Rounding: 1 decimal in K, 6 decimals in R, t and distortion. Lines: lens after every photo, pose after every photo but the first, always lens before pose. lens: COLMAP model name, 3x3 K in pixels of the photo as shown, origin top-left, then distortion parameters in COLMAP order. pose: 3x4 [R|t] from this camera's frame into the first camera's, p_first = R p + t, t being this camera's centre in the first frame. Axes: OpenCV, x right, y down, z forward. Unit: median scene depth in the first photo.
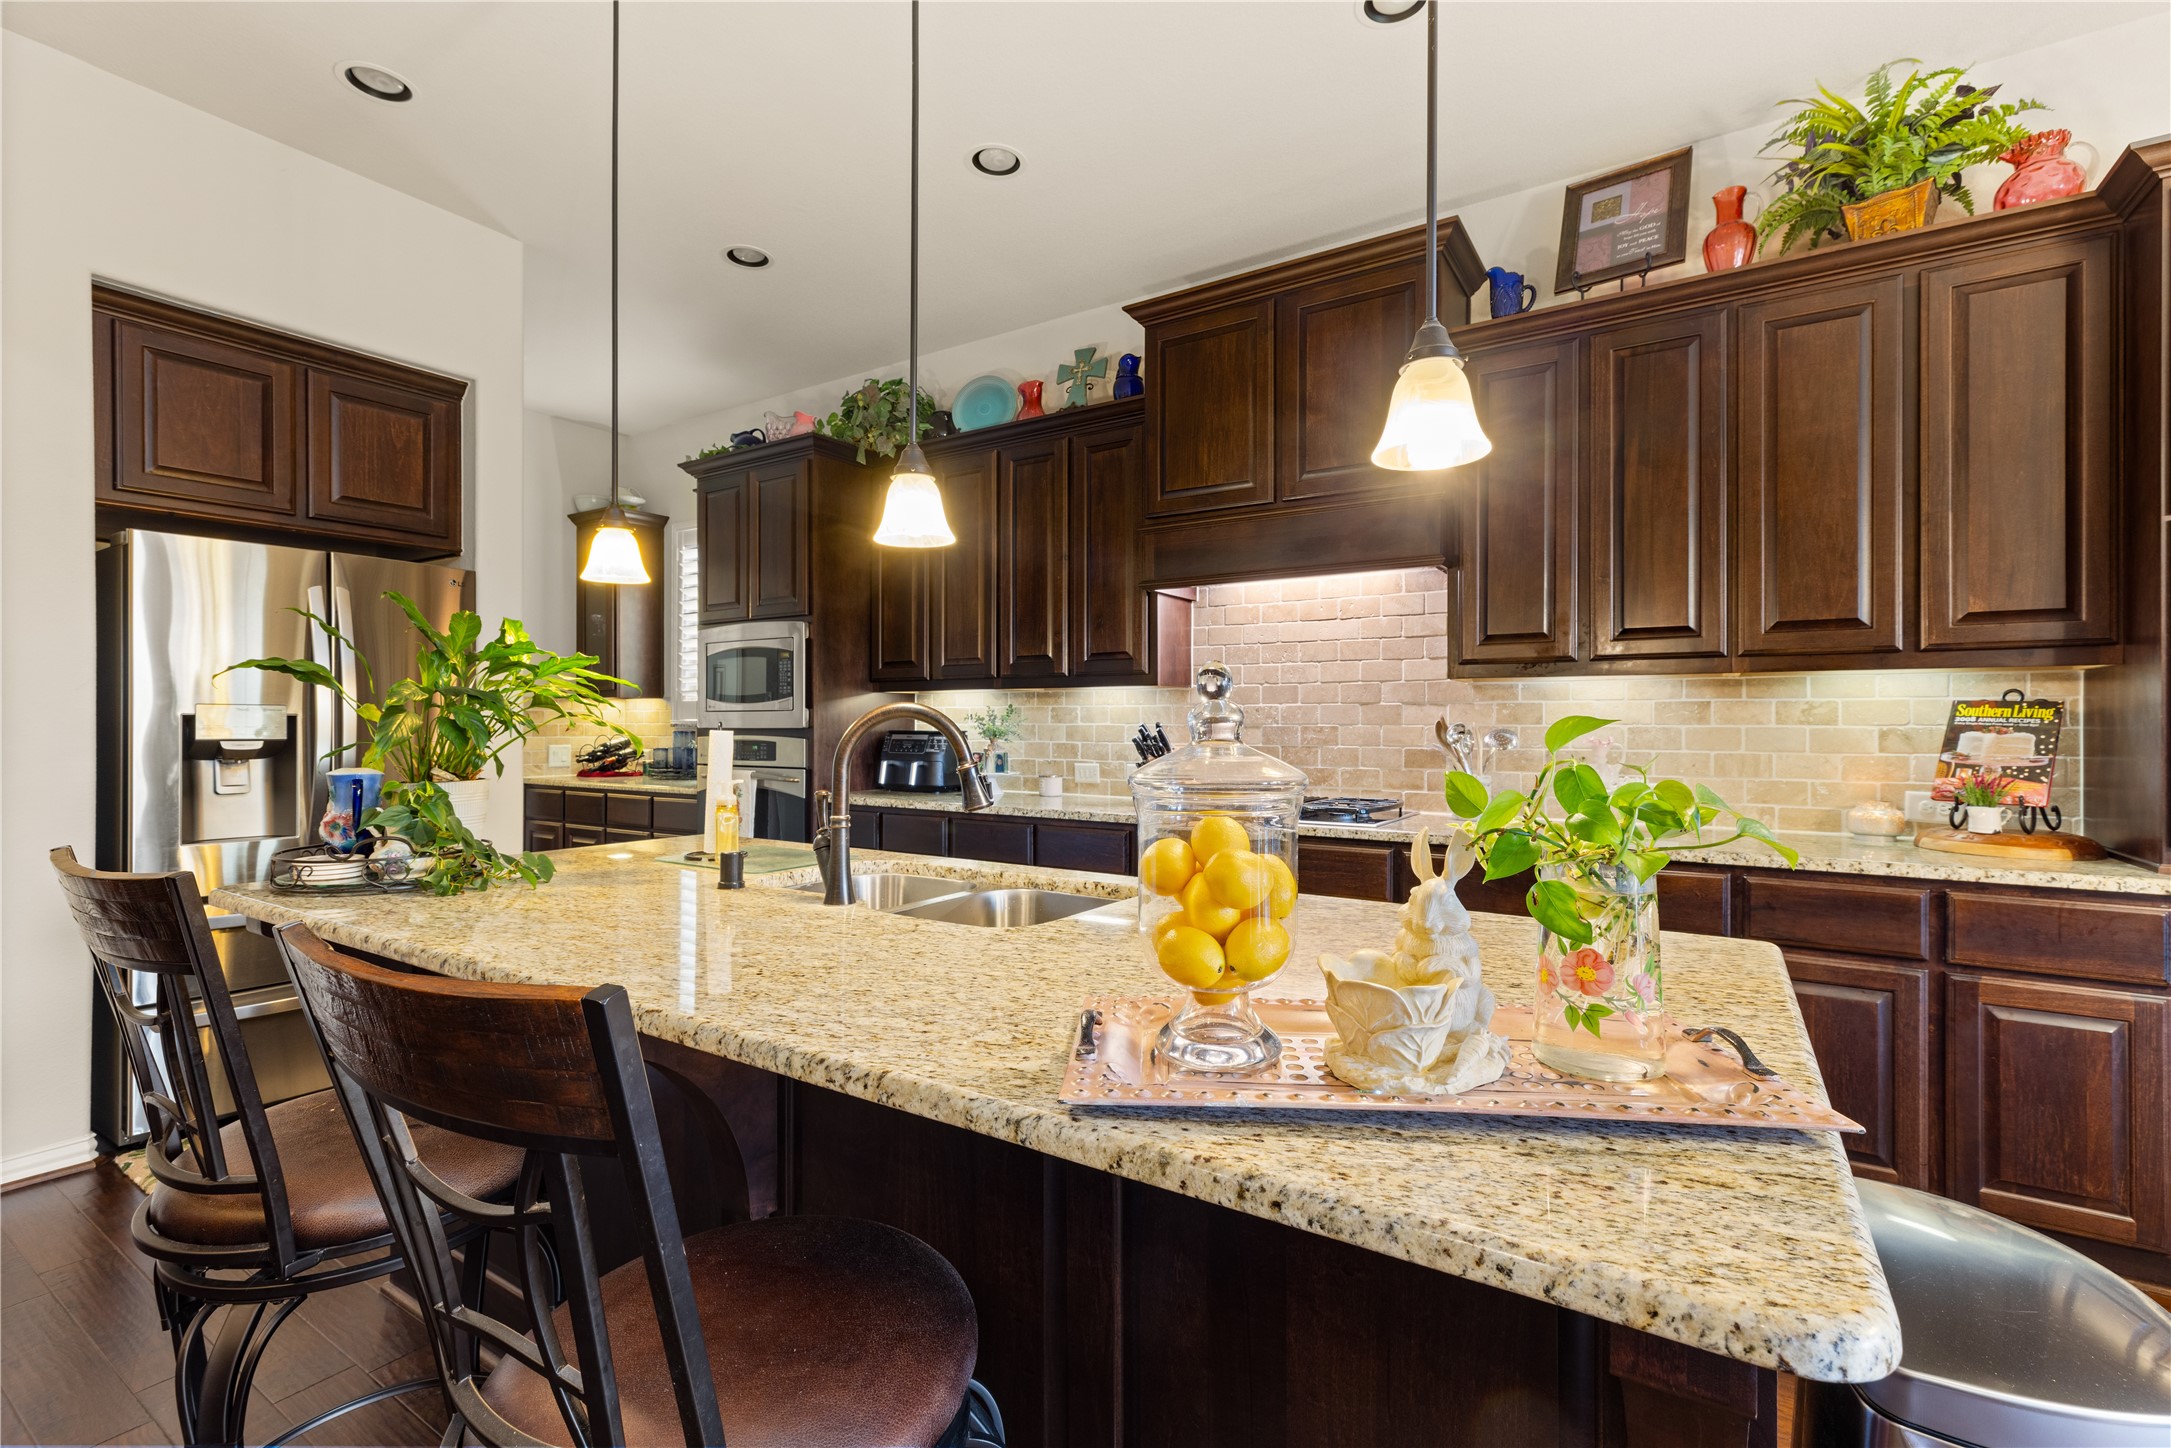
lens RADIAL K [[983.0, 0, 1068.7], [0, 983.0, 717.9], [0, 0, 1]] dist [0.002591, 0.000614]
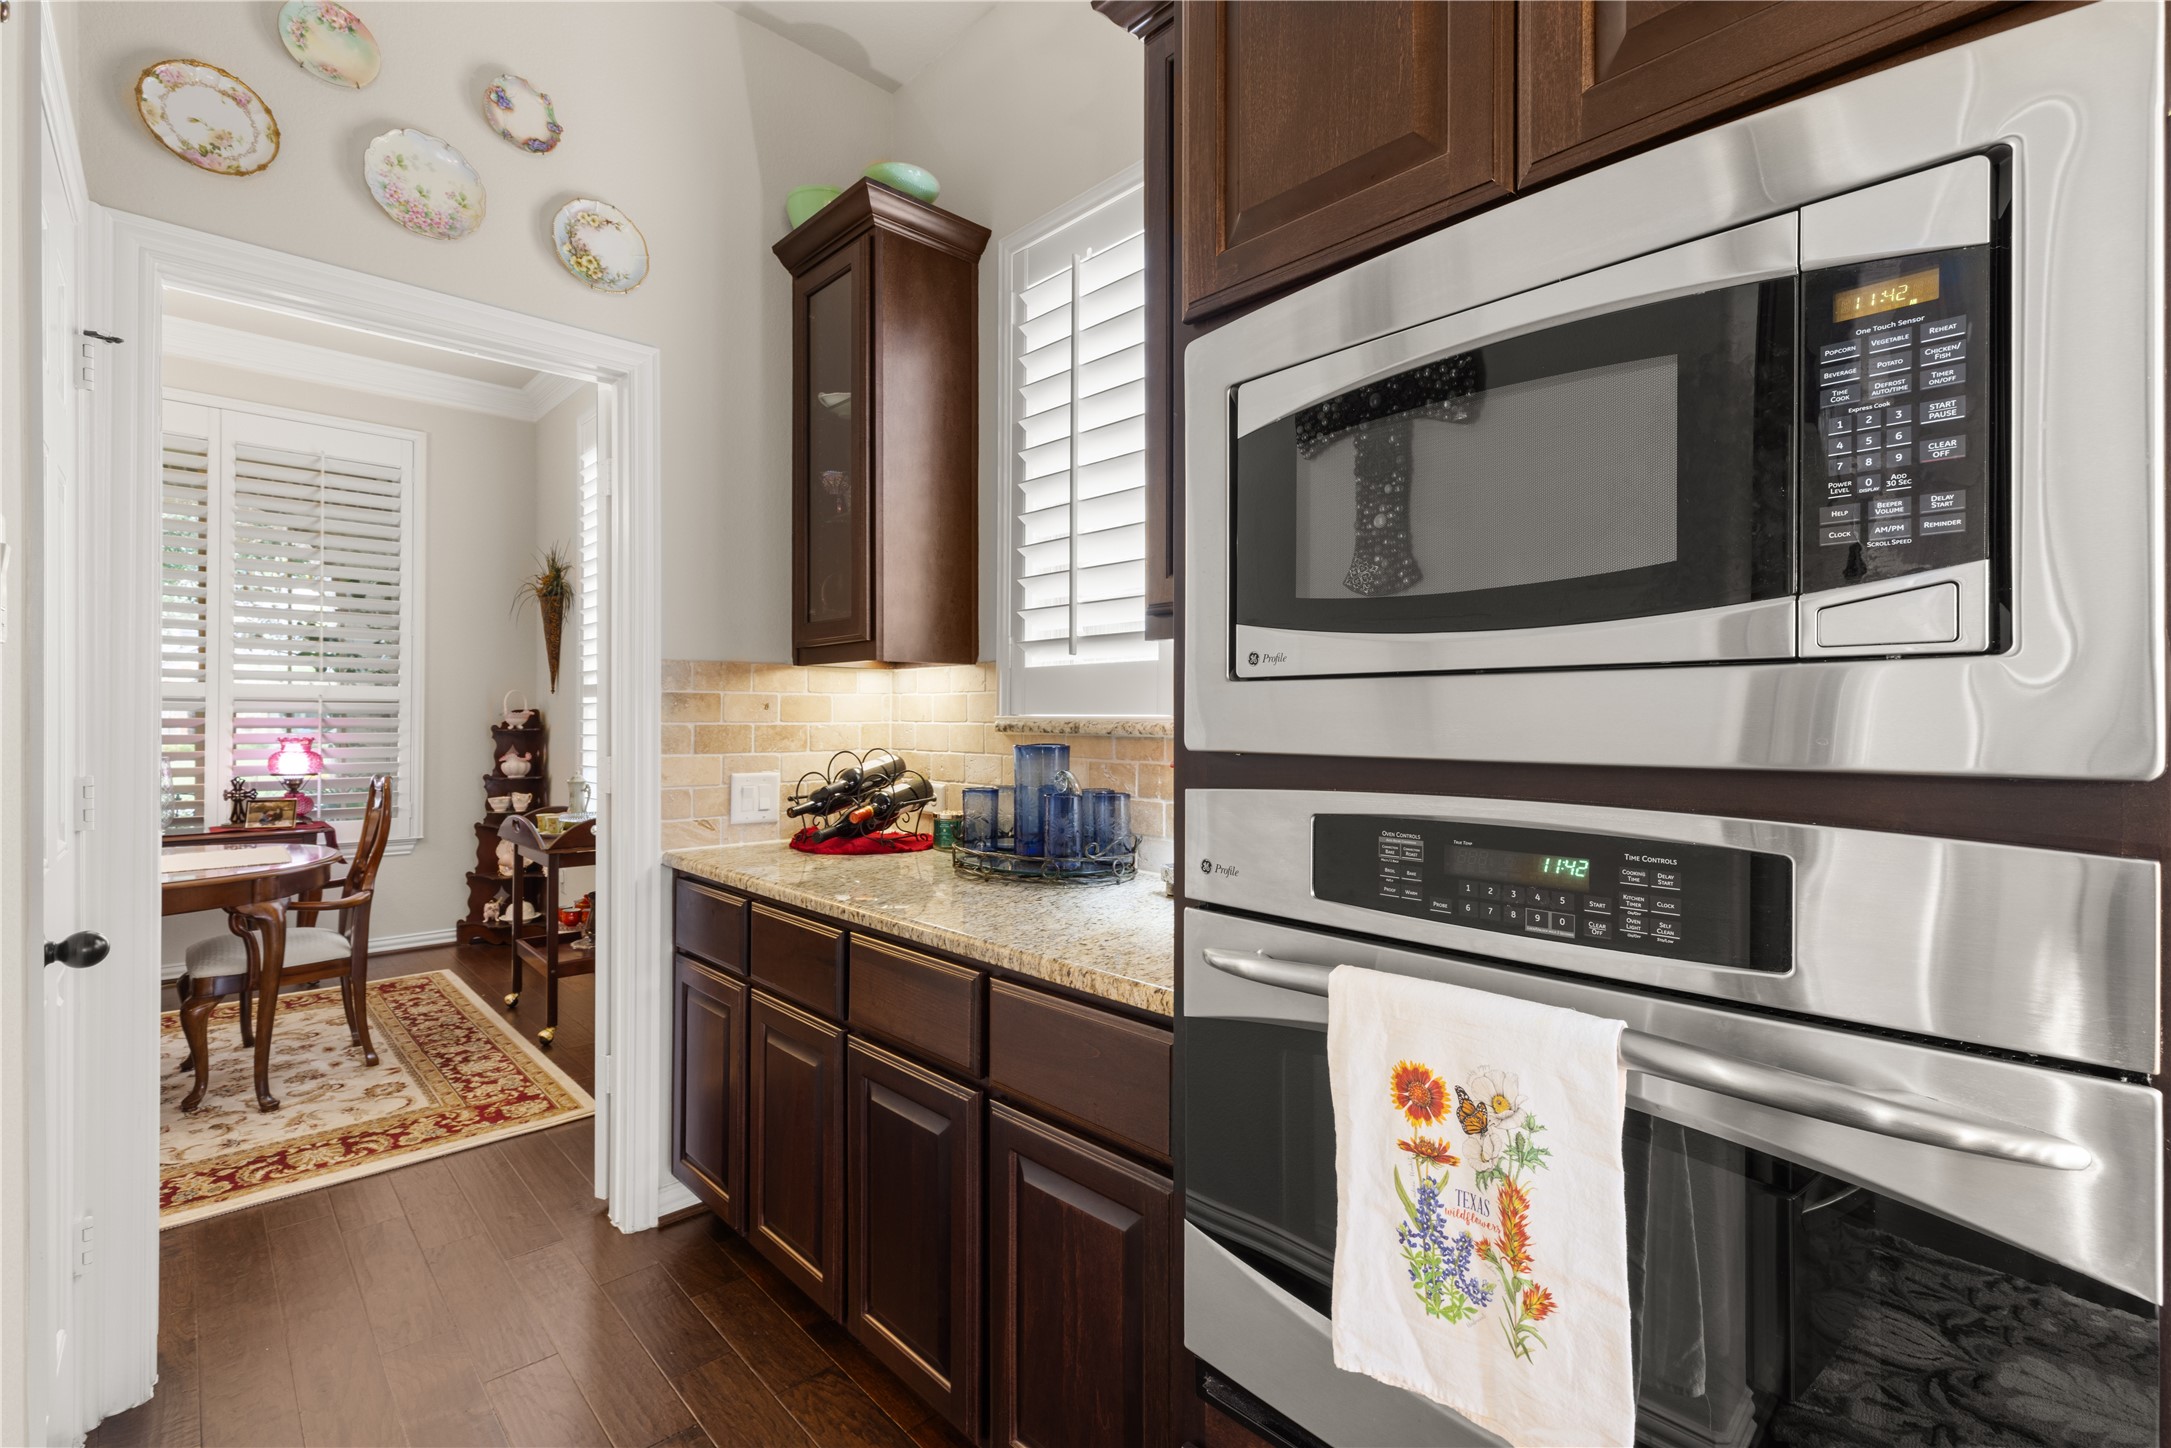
lens RADIAL K [[983.0, 0, 1089.9], [0, 983.0, 723.8], [0, 0, 1]] dist [0.002591, 0.000614]
pose [[0.976613, 0.002286, -0.214994, -1.431479], [0.000025, 0.999942, 0.010747, 0.005454], [0.215007, -0.010501, 0.976556, 3.117073]]
